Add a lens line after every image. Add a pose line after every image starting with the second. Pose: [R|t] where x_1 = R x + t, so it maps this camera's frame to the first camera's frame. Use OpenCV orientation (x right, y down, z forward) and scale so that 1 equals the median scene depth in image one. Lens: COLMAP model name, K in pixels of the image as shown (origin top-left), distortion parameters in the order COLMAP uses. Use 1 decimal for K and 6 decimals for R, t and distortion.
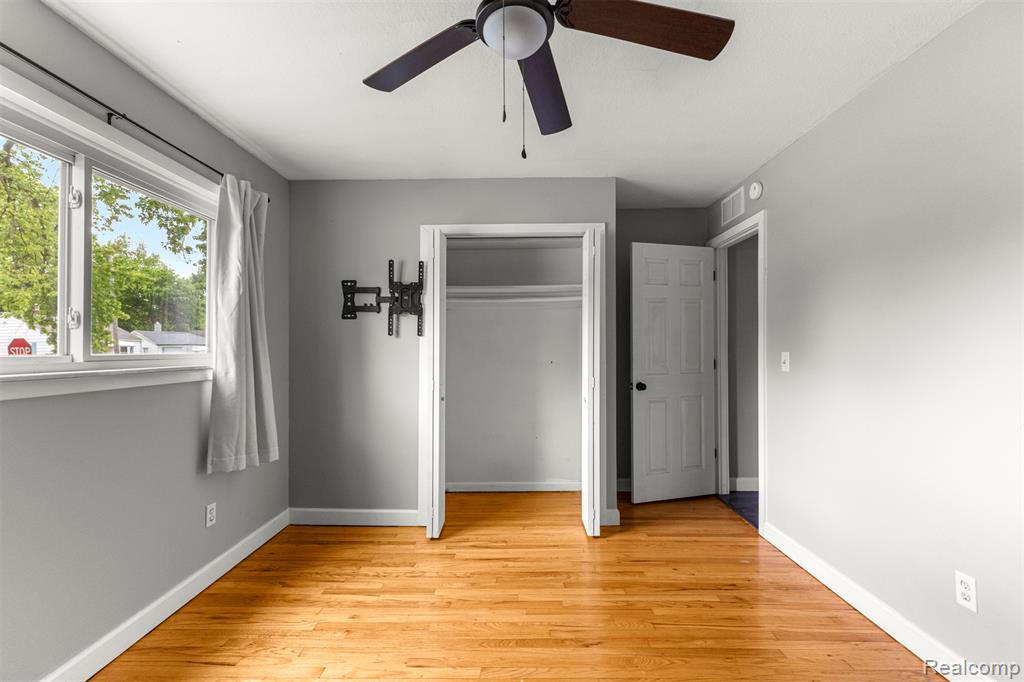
lens RADIAL K [[440.0, 0, 512.6], [0, 440.0, 337.8], [0, 0, 1]] dist [0.010674, -0.000750]
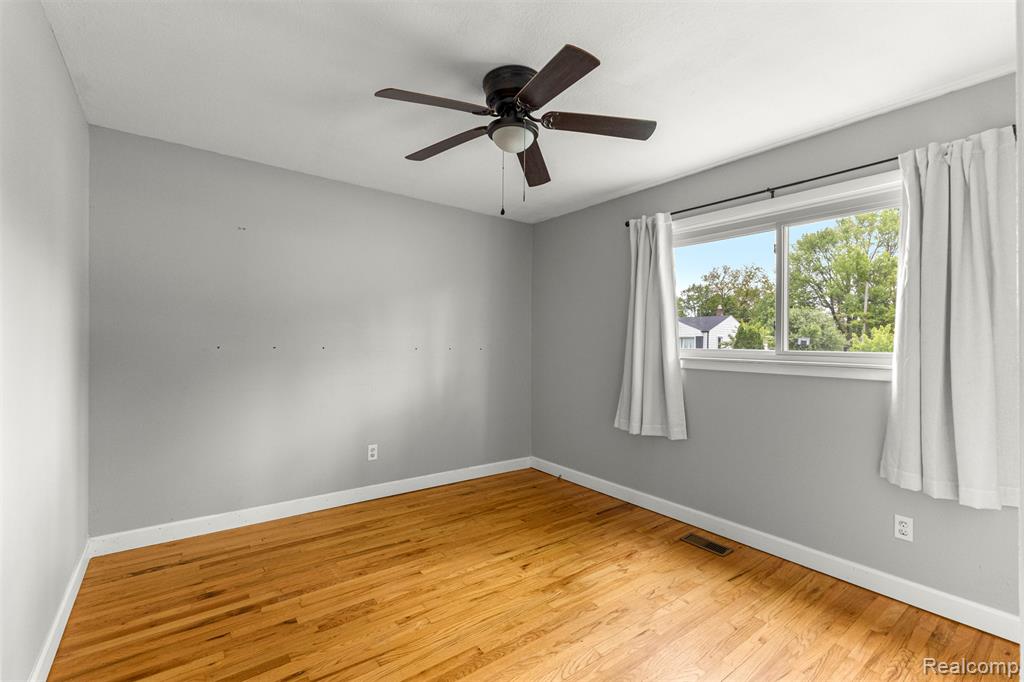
lens RADIAL K [[444.4, 0, 514.5], [0, 444.4, 343.8], [0, 0, 1]] dist [0.011217, 0.000056]
pose [[-0.779108, -0.000336, -0.626890, 0.539772], [0.005717, 0.999954, -0.007641, 0.015594], [0.626864, -0.009537, -0.779070, 1.214172]]
